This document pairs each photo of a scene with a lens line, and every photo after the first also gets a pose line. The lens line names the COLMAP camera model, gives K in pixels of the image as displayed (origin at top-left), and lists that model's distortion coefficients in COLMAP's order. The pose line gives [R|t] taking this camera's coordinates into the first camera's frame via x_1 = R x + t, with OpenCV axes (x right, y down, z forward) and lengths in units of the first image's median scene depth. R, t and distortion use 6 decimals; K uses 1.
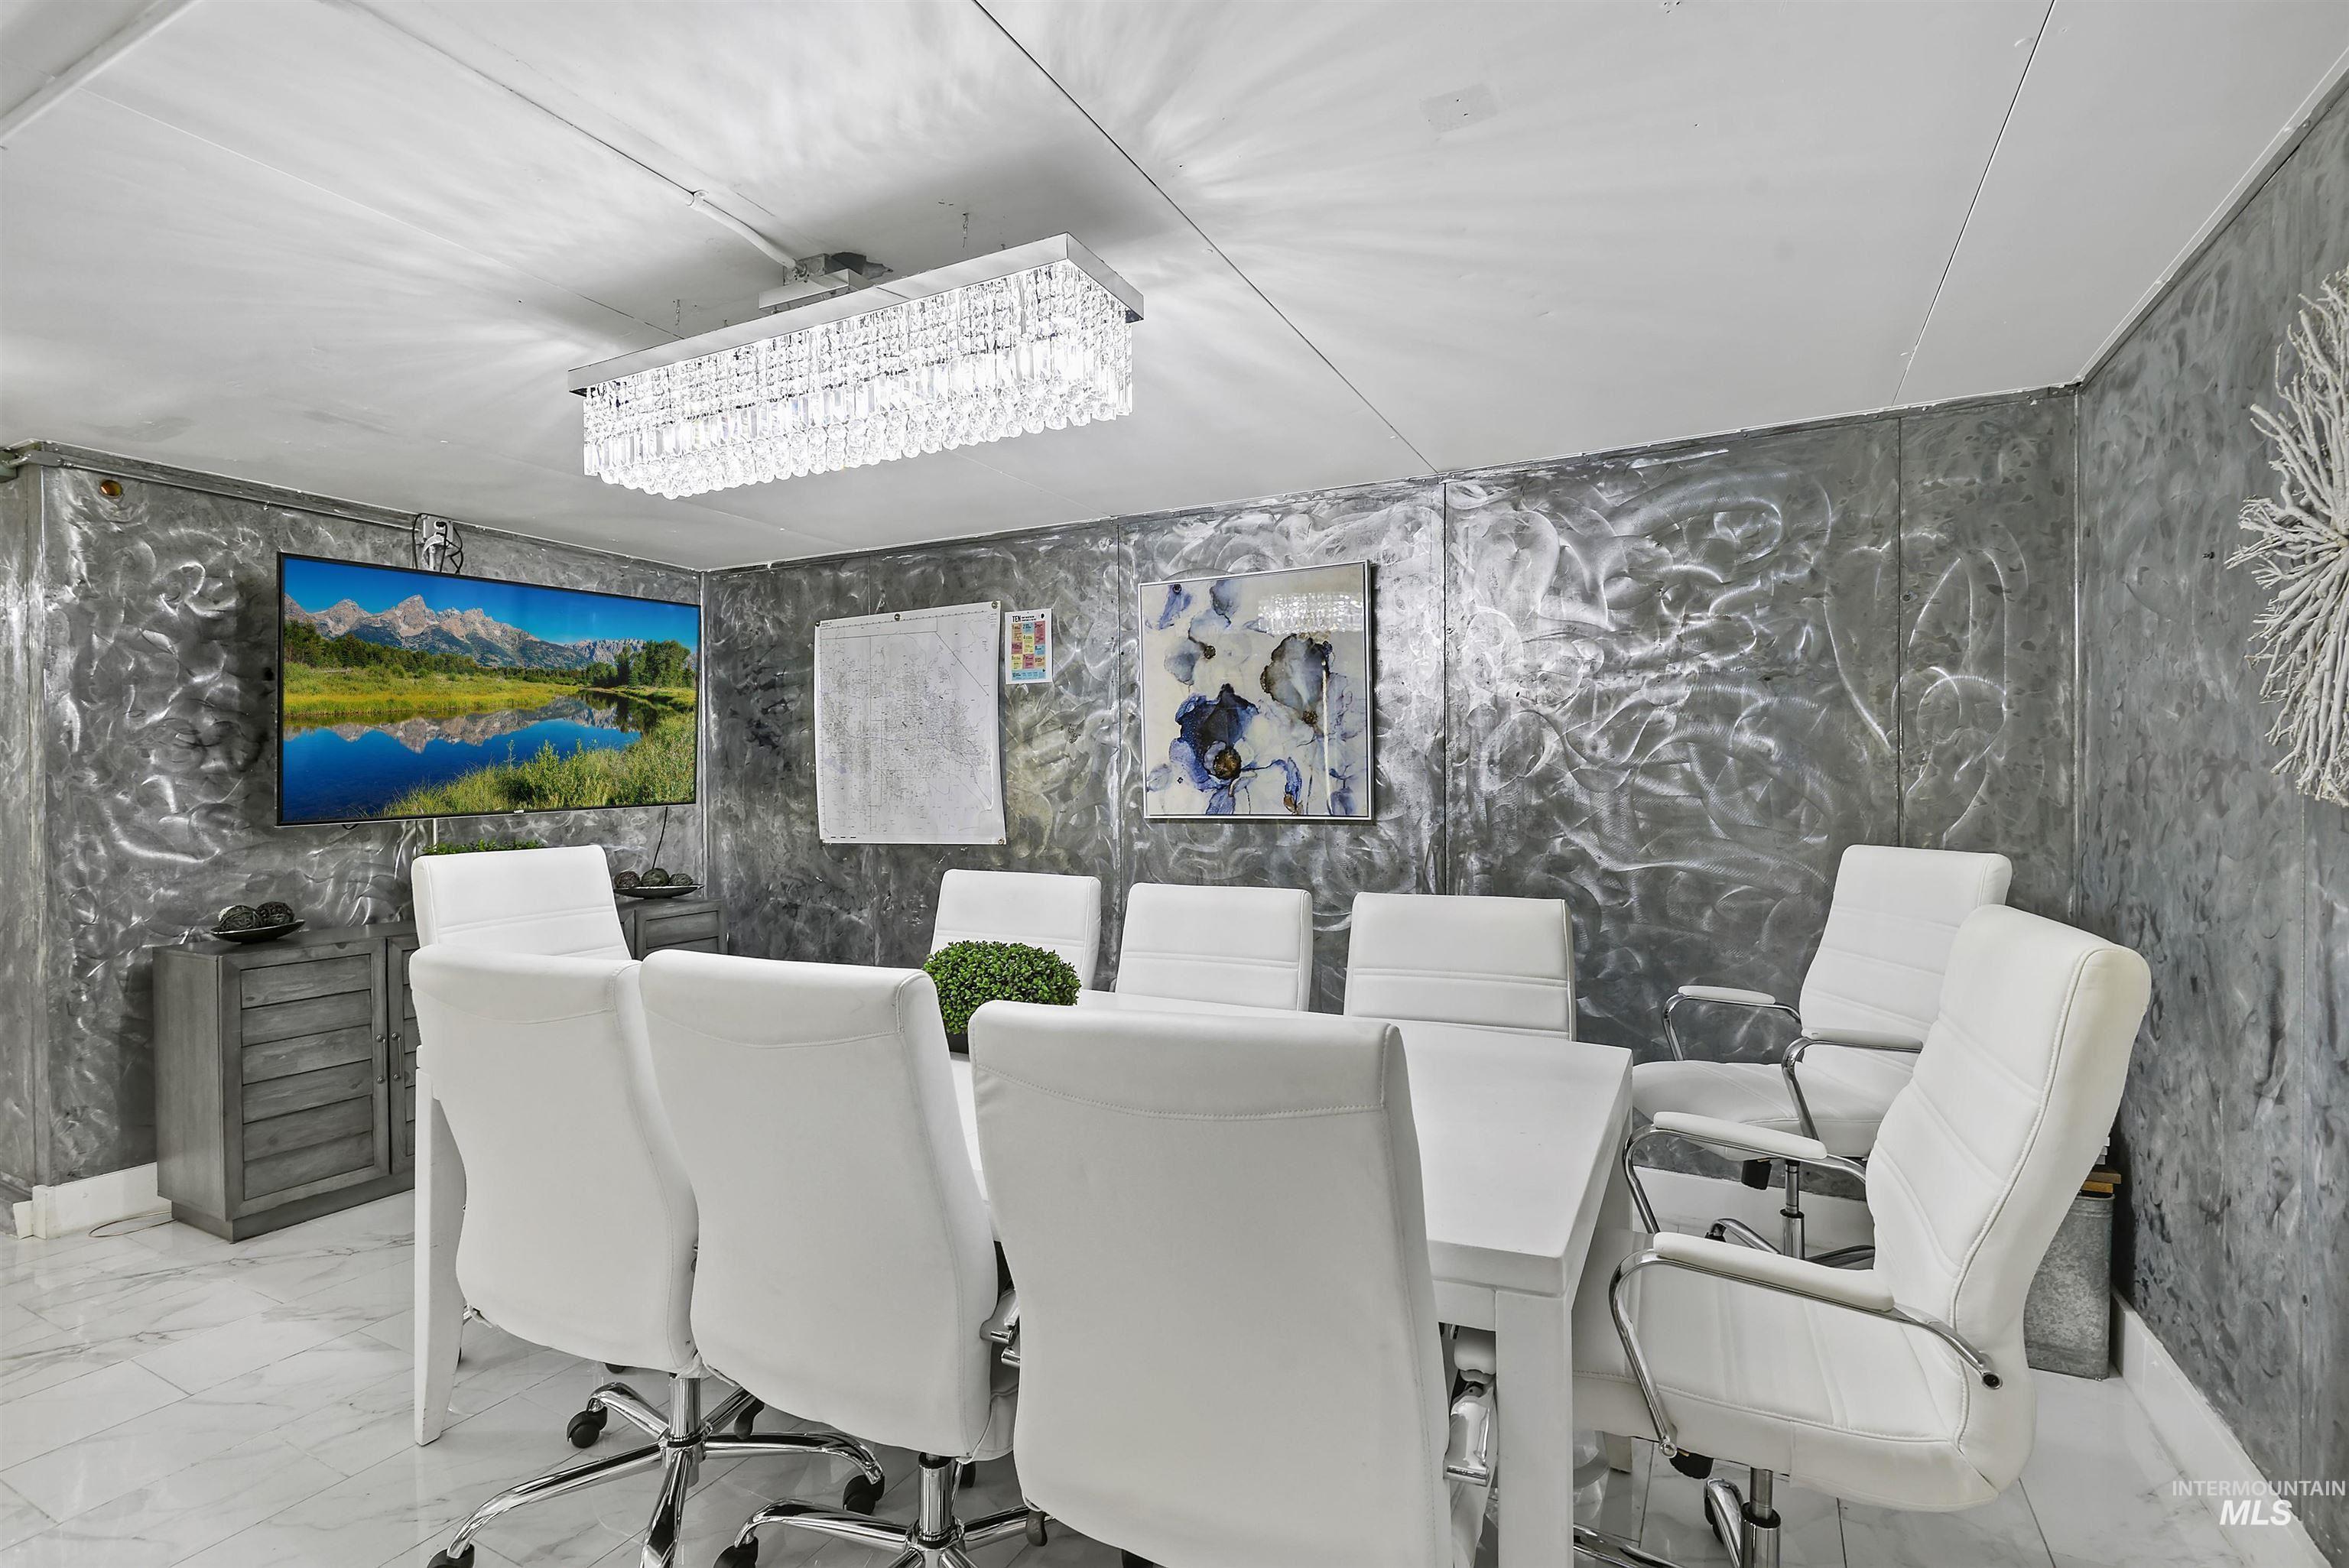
lens RADIAL K [[1097.1, 0, 1179.1], [0, 1097.1, 792.0], [0, 0, 1]] dist [0.020047, -0.010881]
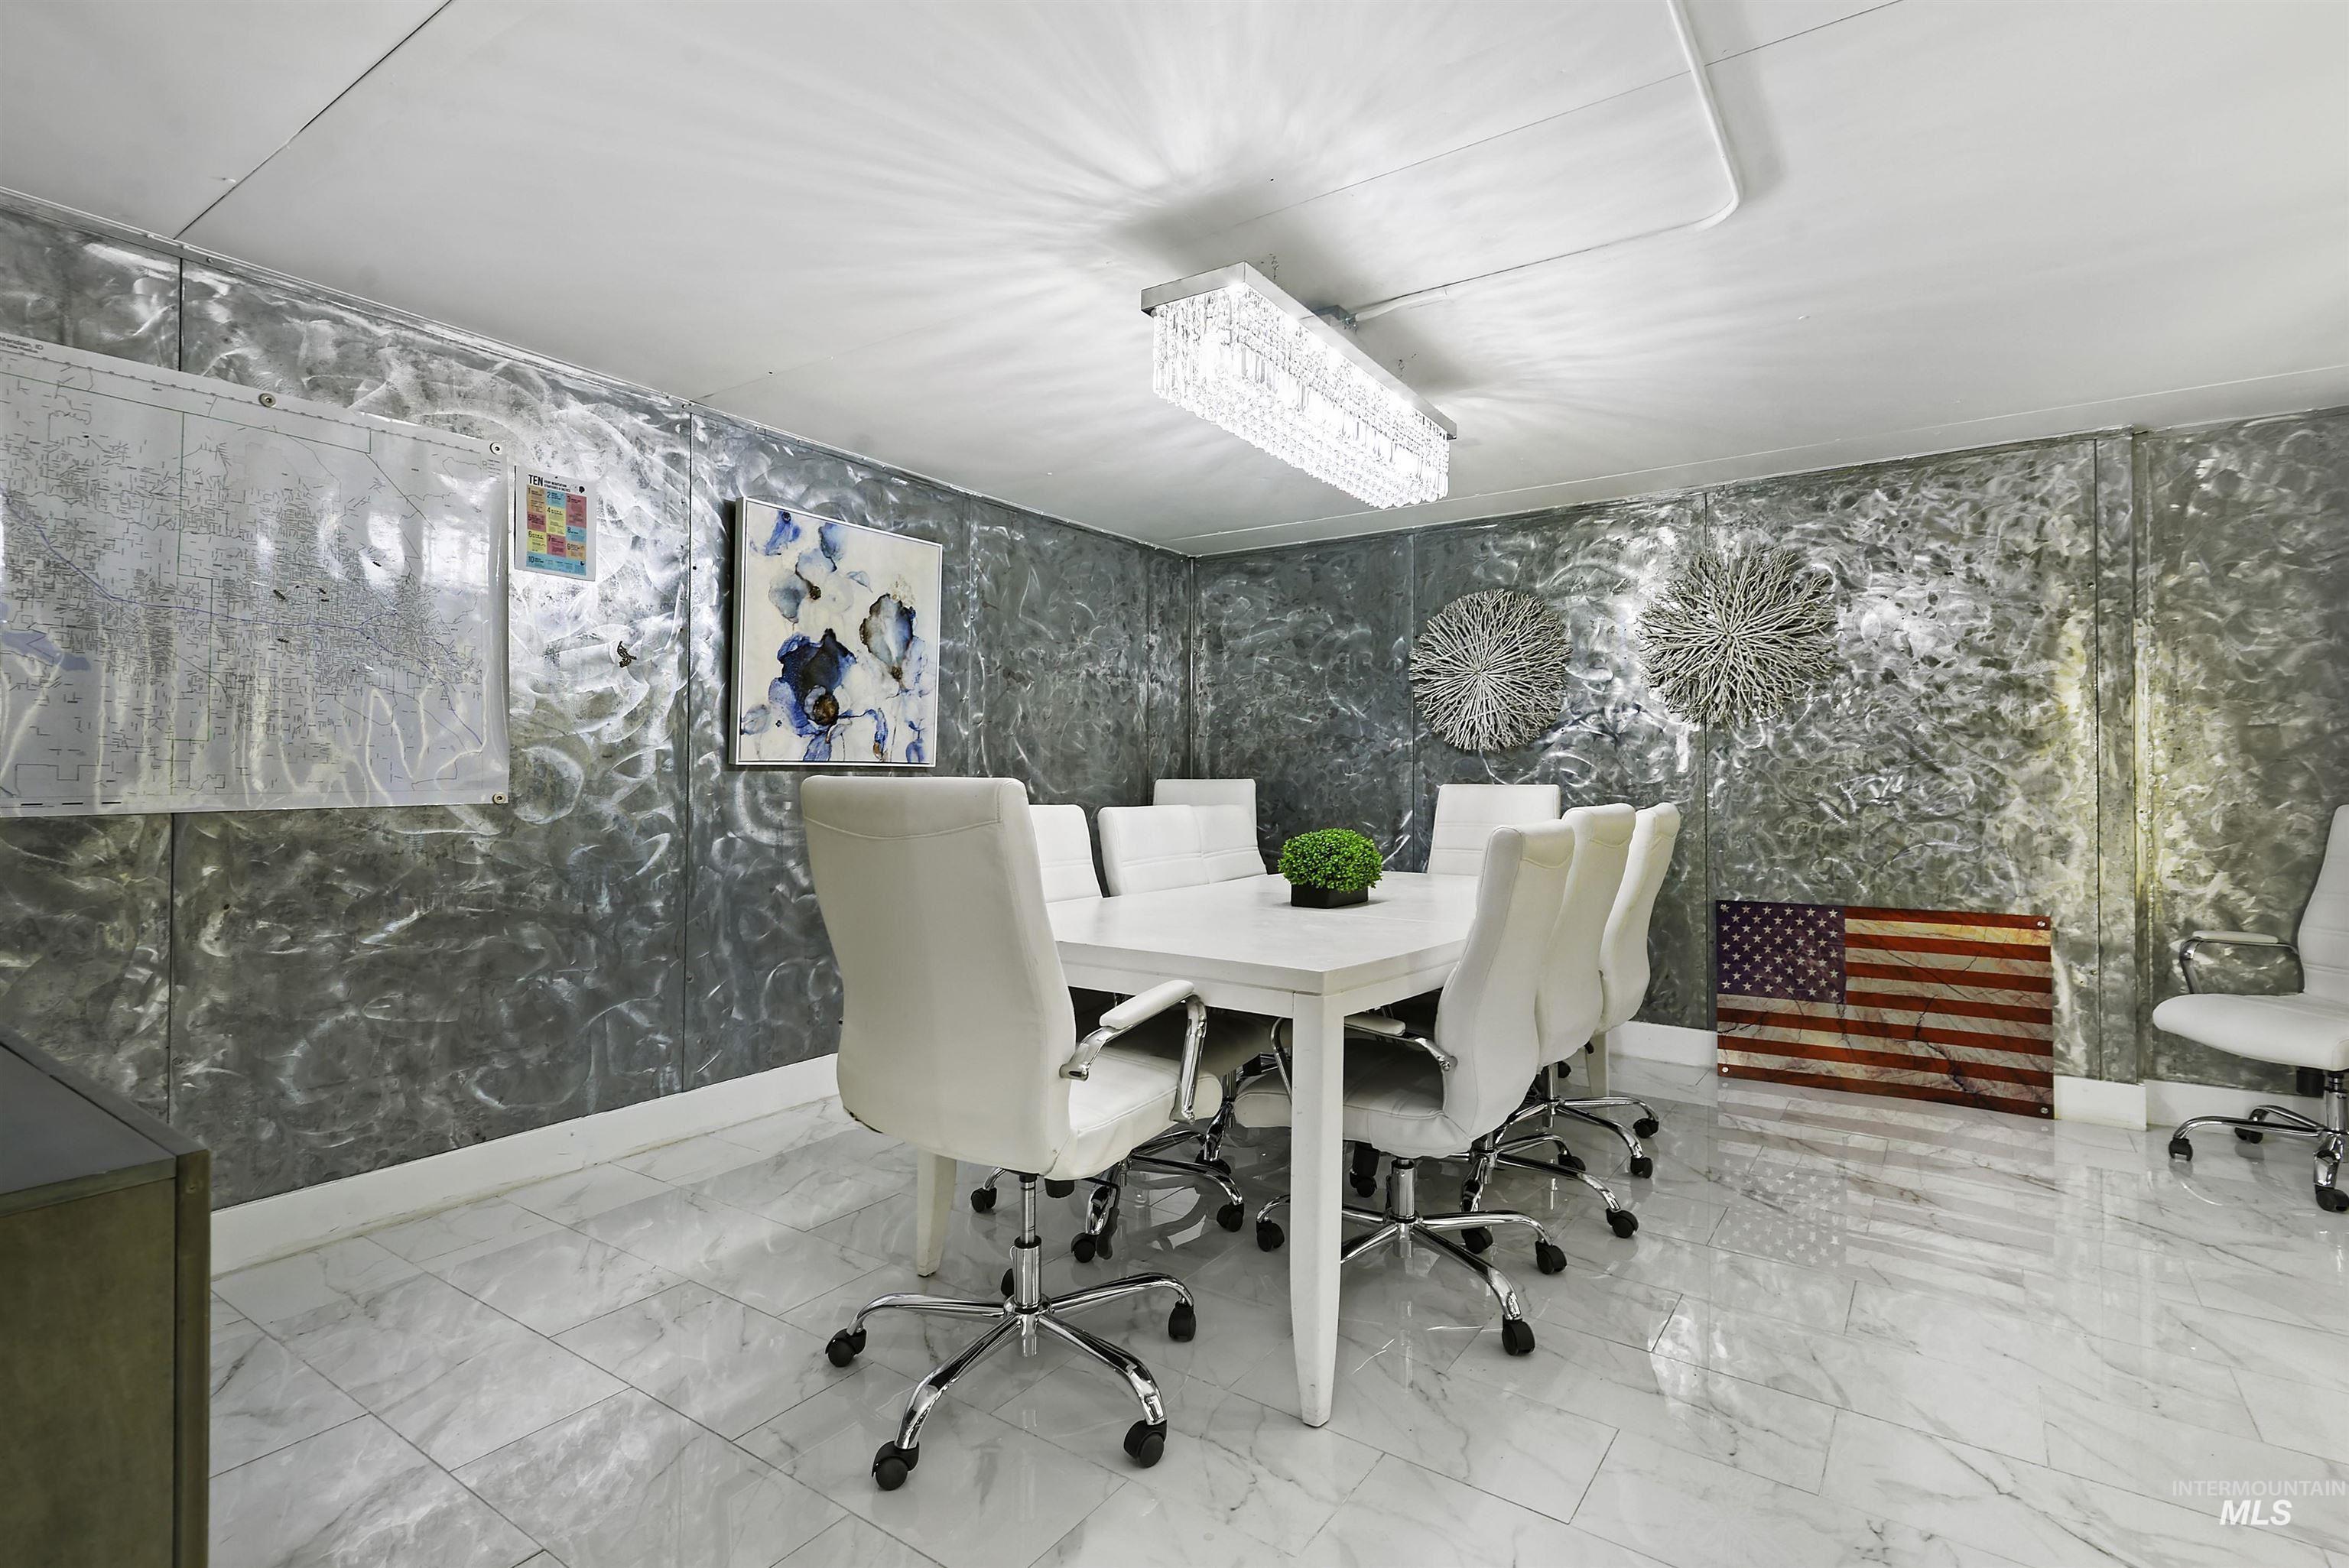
lens RADIAL K [[1097.1, 0, 1166.5], [0, 1097.1, 781.7], [0, 0, 1]] dist [0.020047, -0.010881]
pose [[0.121508, -0.004180, 0.992582, -0.901475], [-0.008892, 0.999946, 0.005300, 0.031212], [-0.992551, -0.009470, 0.121464, 0.576238]]
